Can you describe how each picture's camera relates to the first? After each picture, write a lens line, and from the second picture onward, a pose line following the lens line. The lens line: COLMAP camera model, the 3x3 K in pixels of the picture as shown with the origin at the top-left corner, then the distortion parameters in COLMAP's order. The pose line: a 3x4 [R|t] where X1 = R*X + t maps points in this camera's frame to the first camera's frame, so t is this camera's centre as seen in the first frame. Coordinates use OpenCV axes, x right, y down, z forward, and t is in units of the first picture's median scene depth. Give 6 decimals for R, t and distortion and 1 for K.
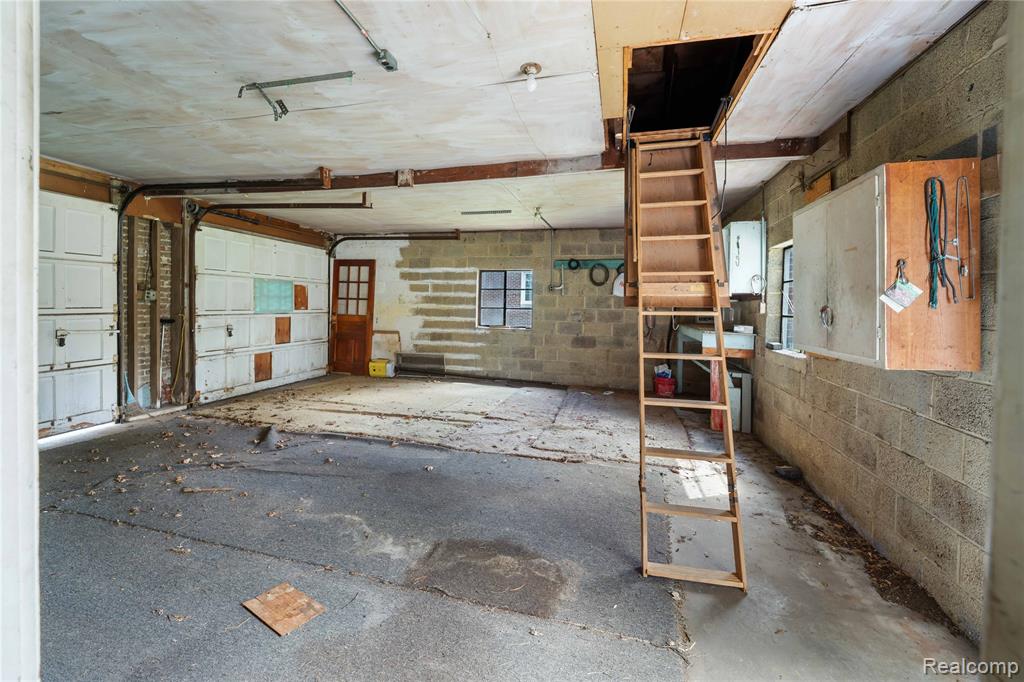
lens RADIAL K [[431.7, 0, 509.6], [0, 431.7, 307.8], [0, 0, 1]] dist [0.000900, -0.000006]
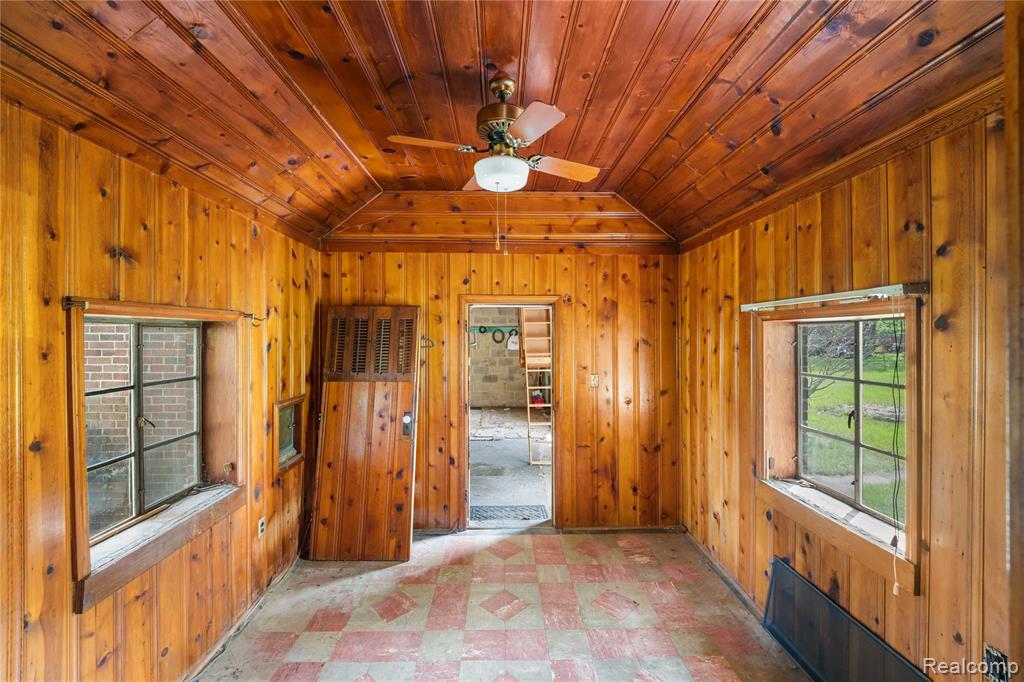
lens RADIAL K [[431.7, 0, 512.1], [0, 431.7, 335.2], [0, 0, 1]] dist [0.000900, -0.000006]
pose [[0.961269, -0.020730, 0.274830, -0.183239], [0.021729, 0.999764, -0.000590, -0.077936], [-0.274753, 0.006539, 0.961493, -0.547661]]
